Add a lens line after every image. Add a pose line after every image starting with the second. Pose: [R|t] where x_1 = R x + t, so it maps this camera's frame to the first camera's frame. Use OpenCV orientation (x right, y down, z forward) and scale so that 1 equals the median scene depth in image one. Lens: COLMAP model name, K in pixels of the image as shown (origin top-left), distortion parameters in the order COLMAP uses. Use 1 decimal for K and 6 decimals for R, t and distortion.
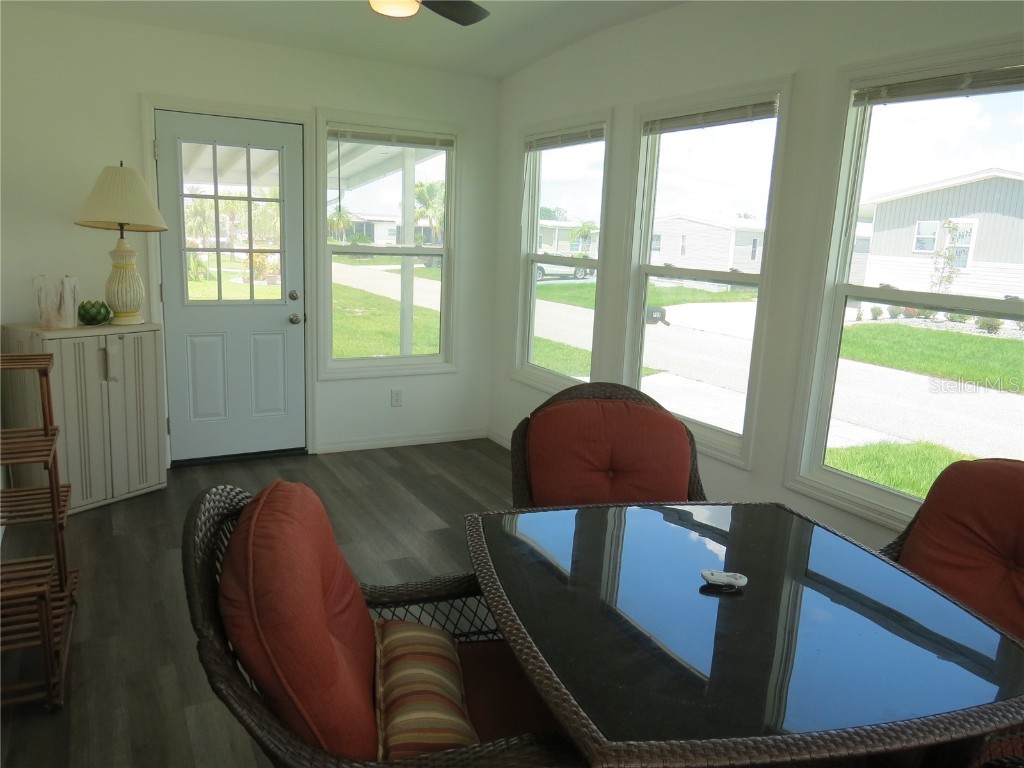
lens RADIAL K [[738.8, 0, 512.0], [0, 738.8, 383.9], [0, 0, 1]] dist [-0.014094, -0.002888]
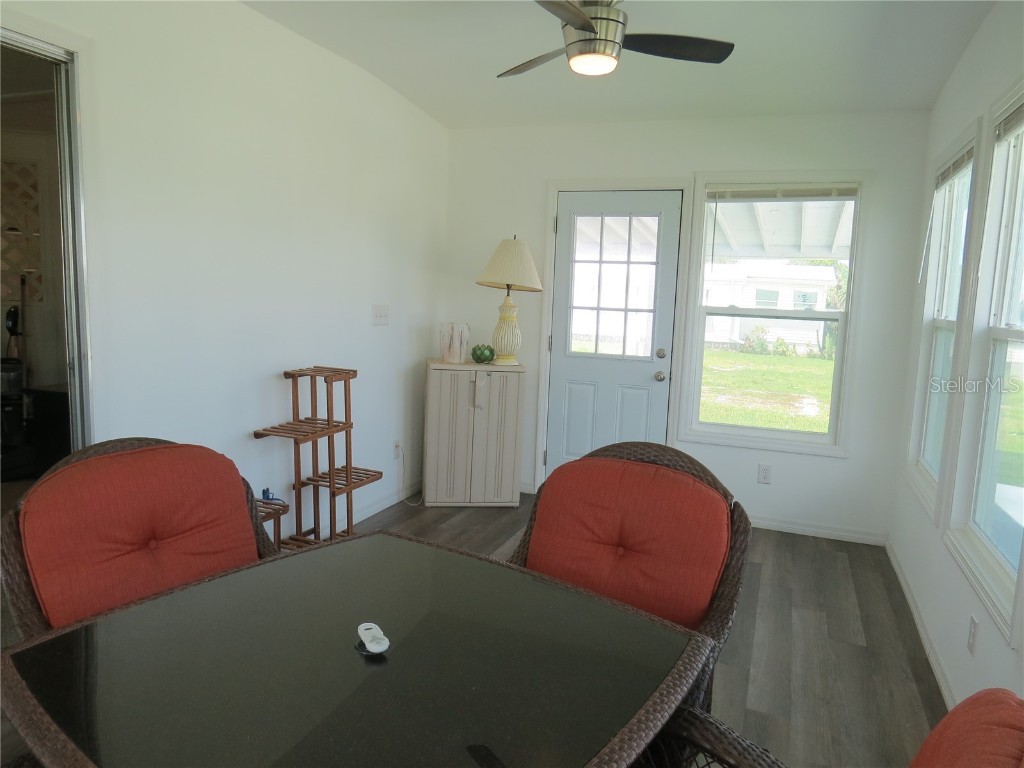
lens RADIAL K [[738.8, 0, 514.9], [0, 738.8, 384.5], [0, 0, 1]] dist [-0.014094, -0.002888]
pose [[0.642157, 0.078992, -0.762492, 0.391594], [-0.164791, 0.985646, -0.036673, -0.006808], [0.748651, 0.149202, 0.645957, 0.204698]]
